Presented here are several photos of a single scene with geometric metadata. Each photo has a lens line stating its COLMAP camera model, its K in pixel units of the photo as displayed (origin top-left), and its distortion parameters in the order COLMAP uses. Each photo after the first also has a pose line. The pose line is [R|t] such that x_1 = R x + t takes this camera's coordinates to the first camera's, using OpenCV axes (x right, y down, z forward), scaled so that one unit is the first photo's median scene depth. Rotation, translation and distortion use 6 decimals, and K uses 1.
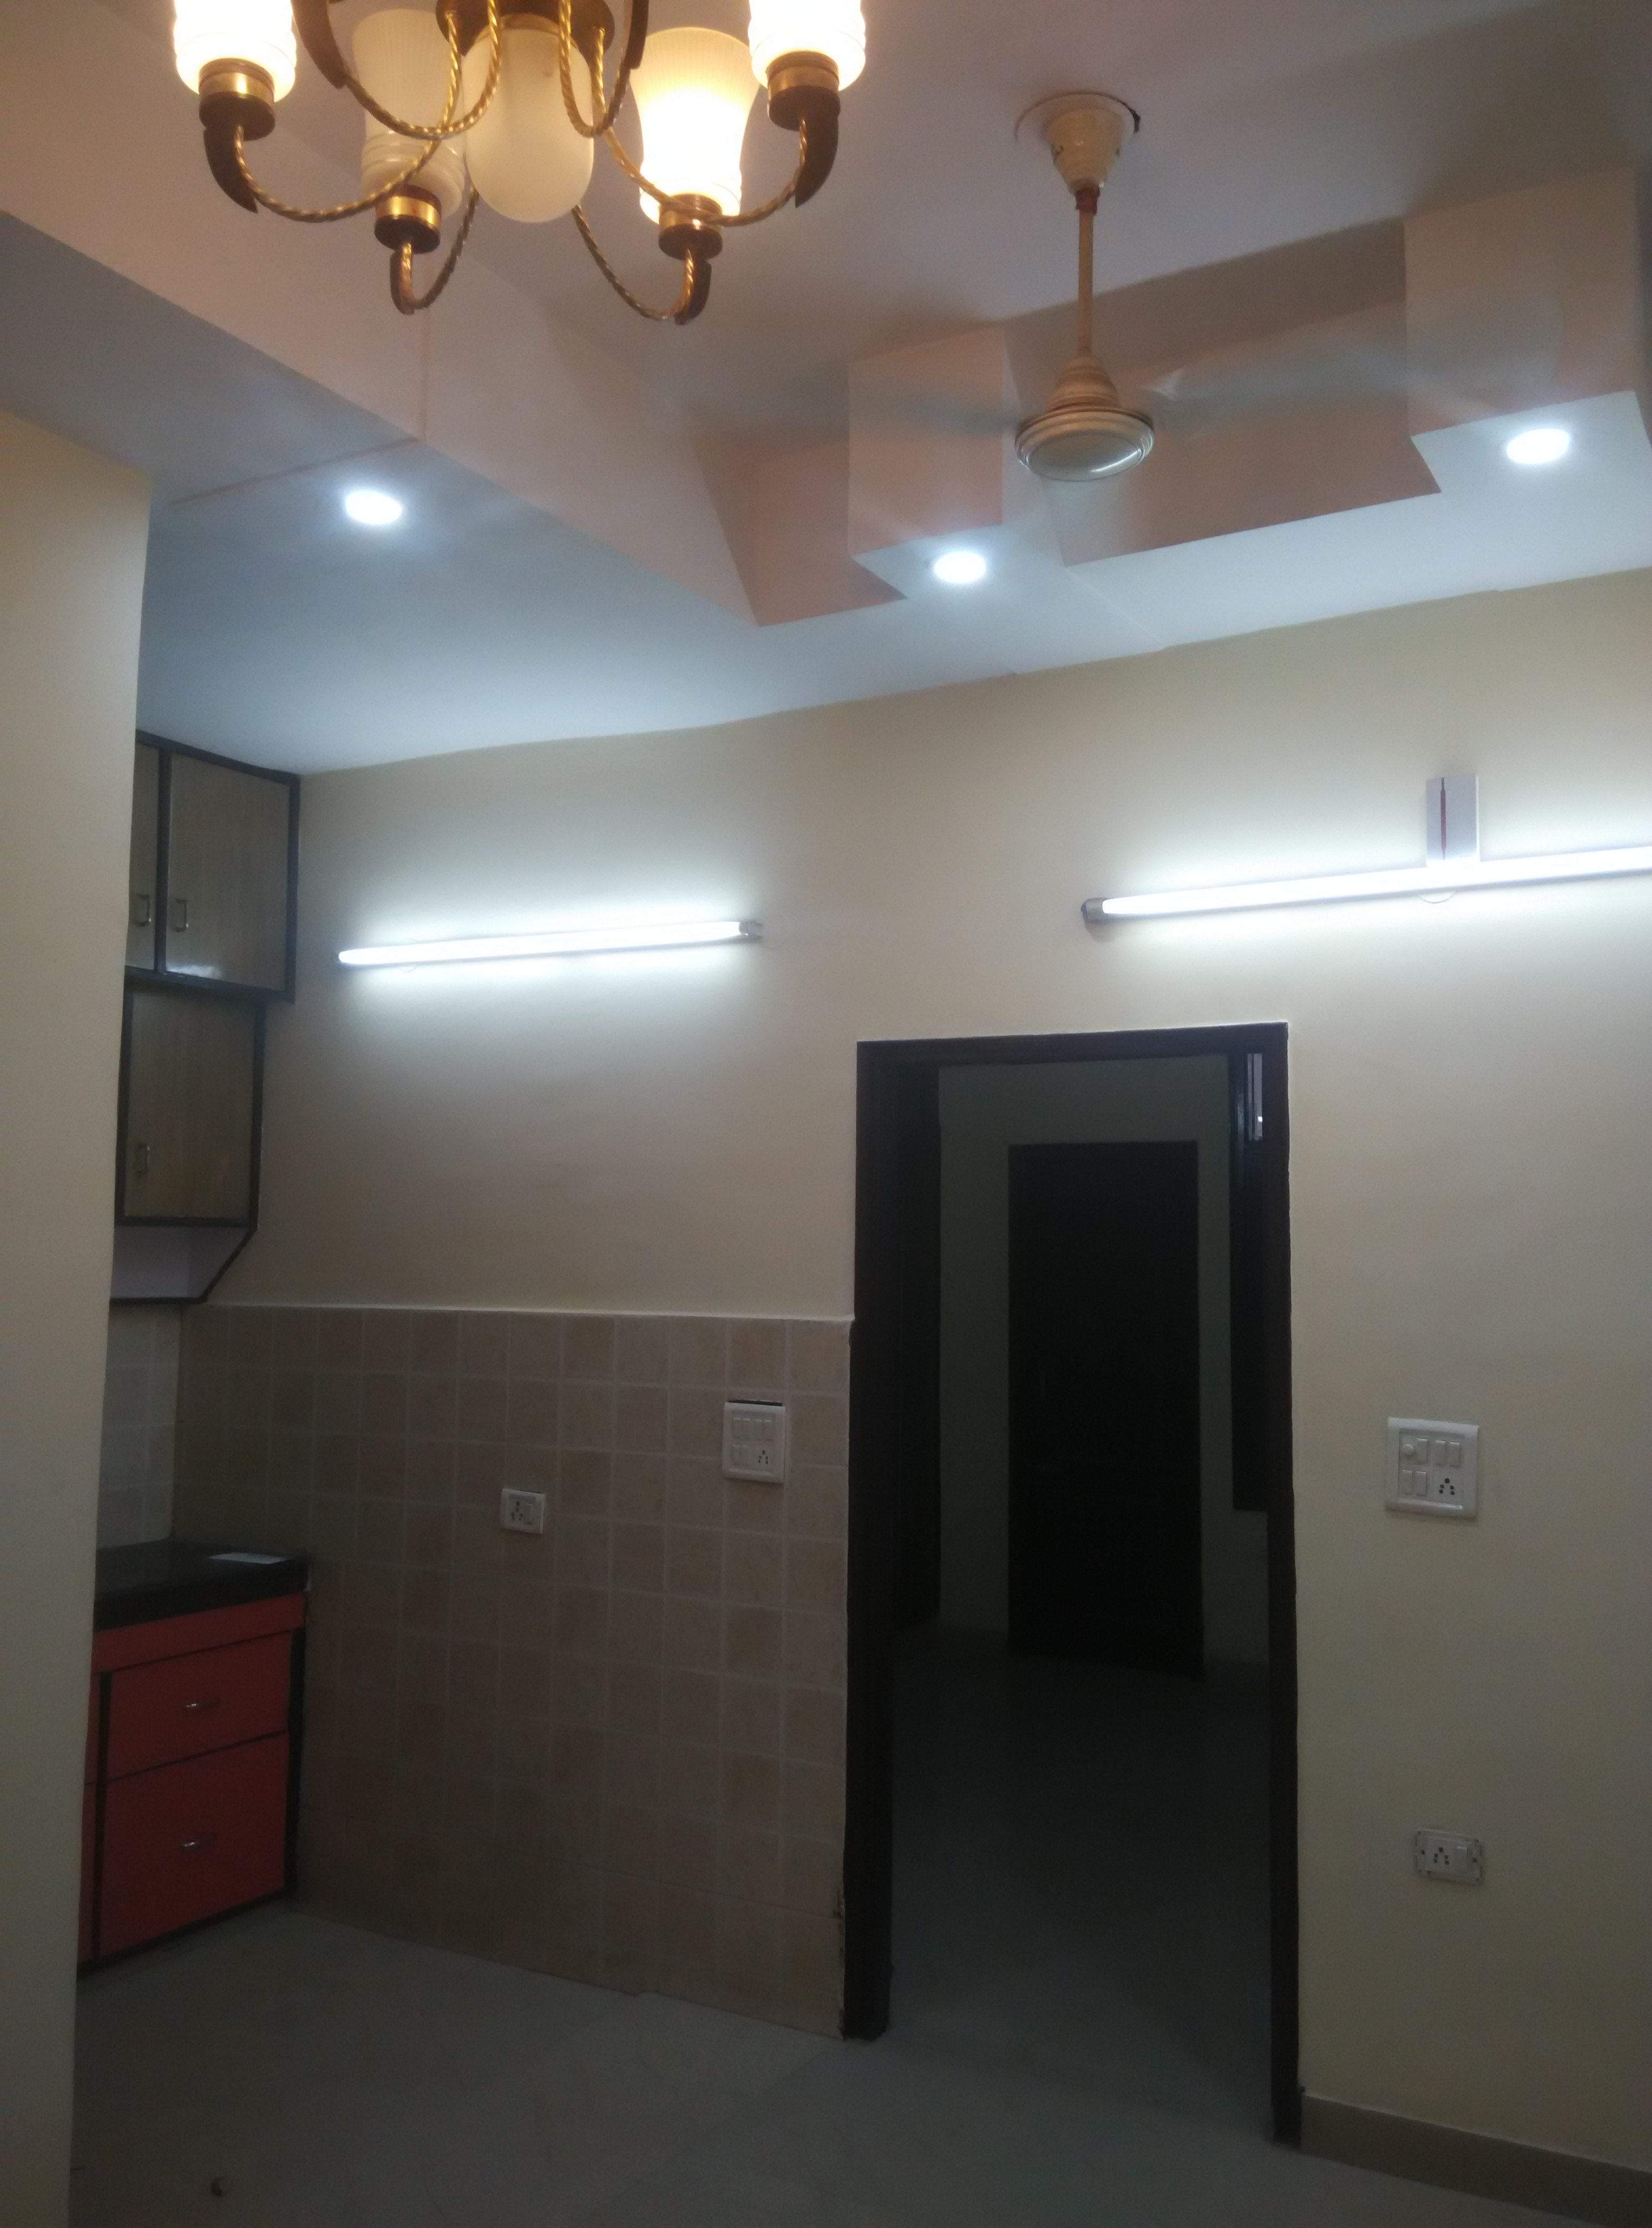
lens RADIAL K [[1819.8, 0, 831.7], [0, 1819.8, 1110.3], [0, 0, 1]] dist [0.093655, -0.165114]
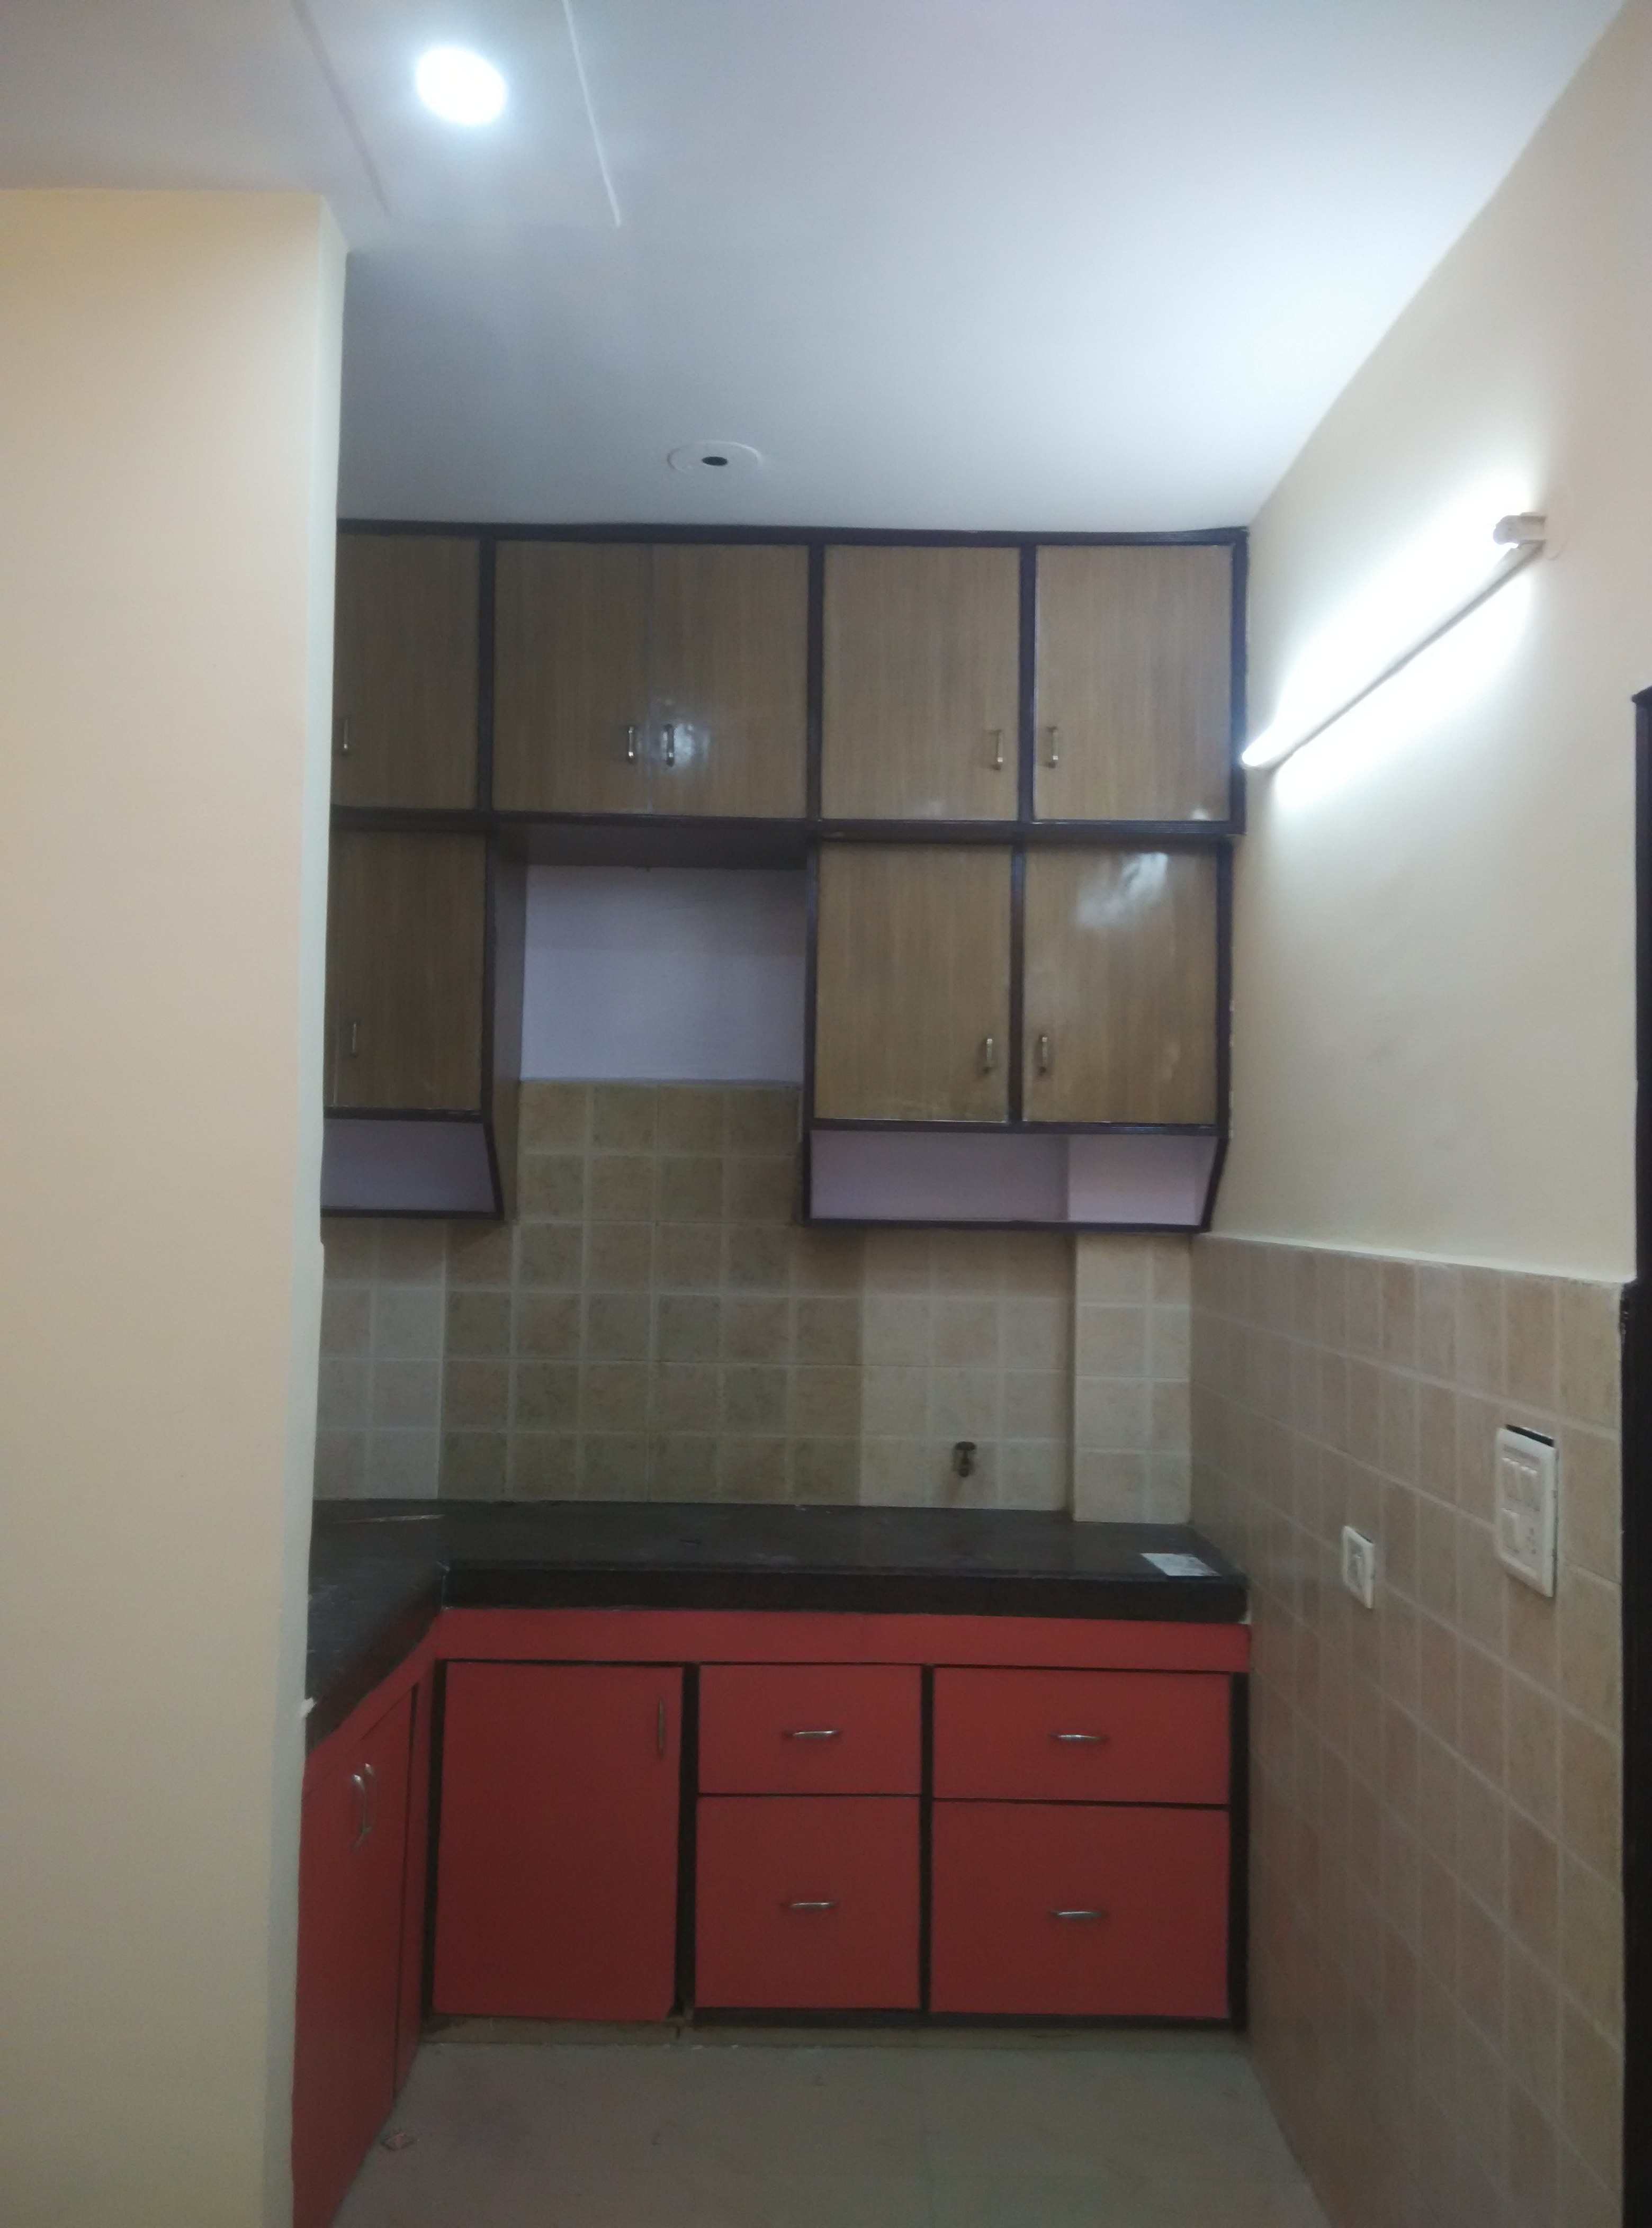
lens RADIAL K [[1819.8, 0, 818.1], [0, 1819.8, 1103.9], [0, 0, 1]] dist [0.093655, -0.165114]
pose [[0.468589, -0.045247, -0.882257, 0.339350], [0.064033, 0.997800, -0.017163, 0.064566], [0.881092, -0.048451, 0.470456, 0.596386]]
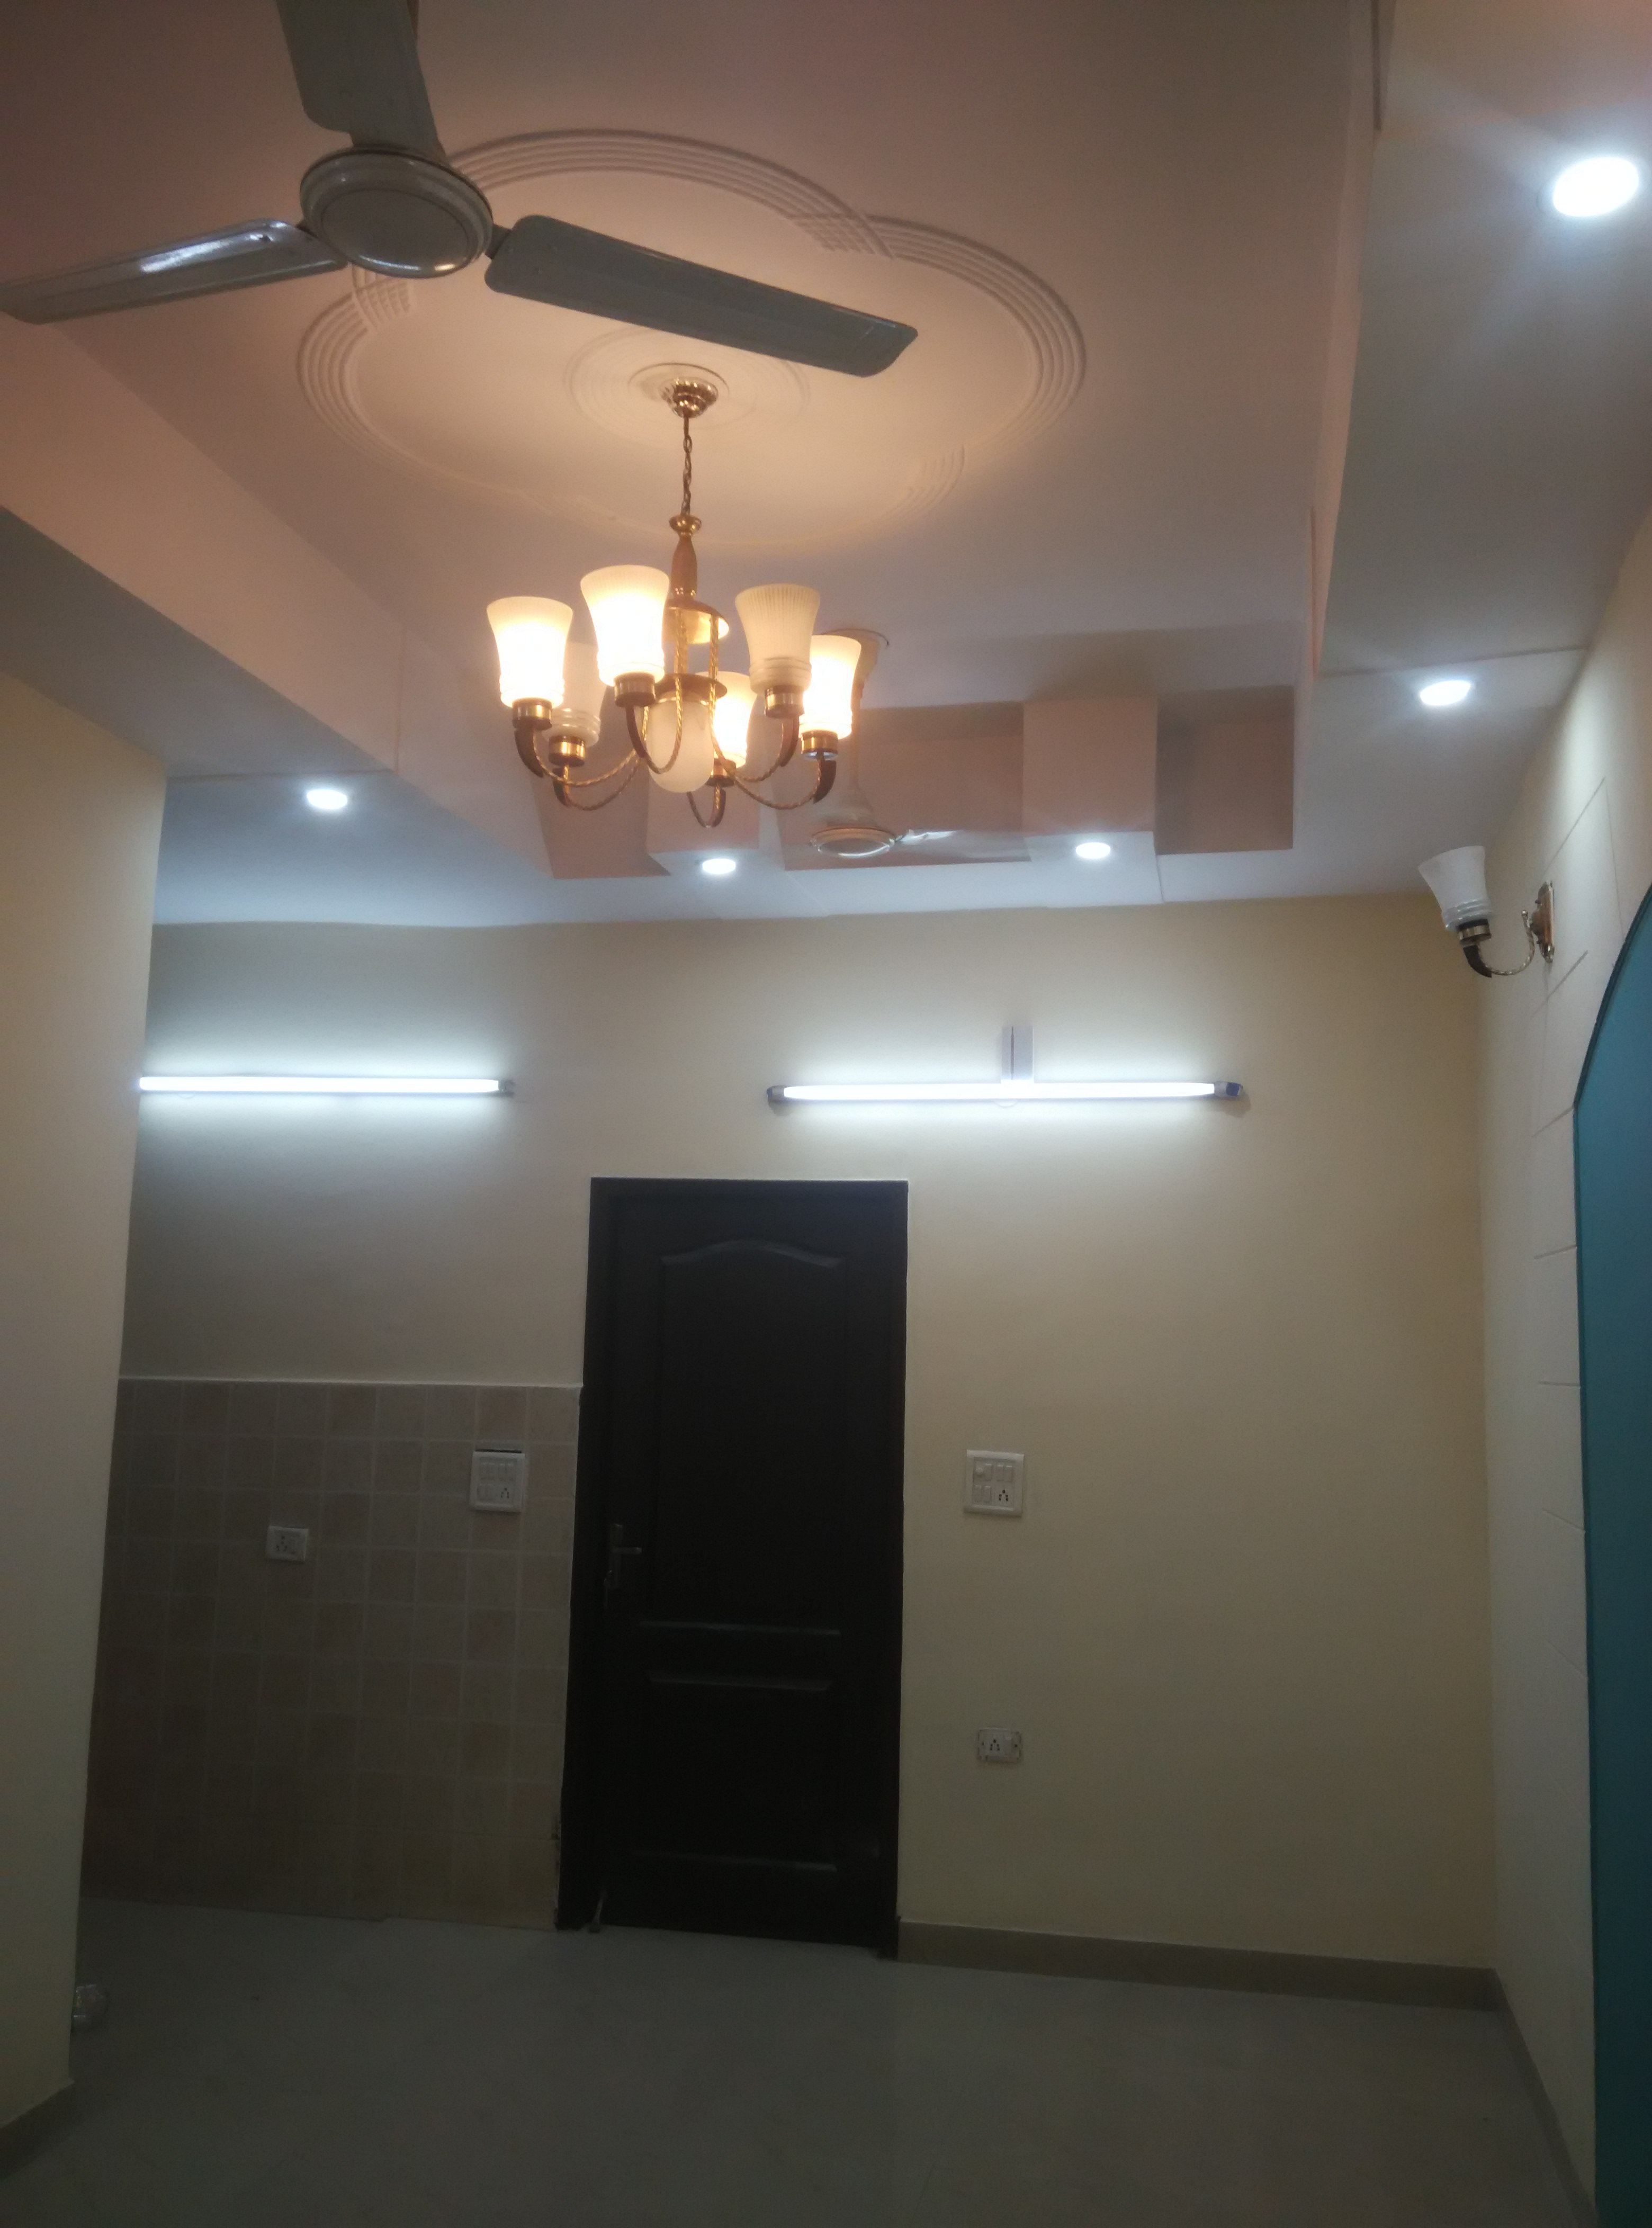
lens RADIAL K [[1819.8, 0, 835.5], [0, 1819.8, 1109.8], [0, 0, 1]] dist [0.093655, -0.165114]
pose [[0.951585, 0.047752, 0.303655, -0.228754], [-0.034053, 0.998156, -0.050253, -0.026655], [-0.305495, 0.037480, 0.951456, -0.338857]]
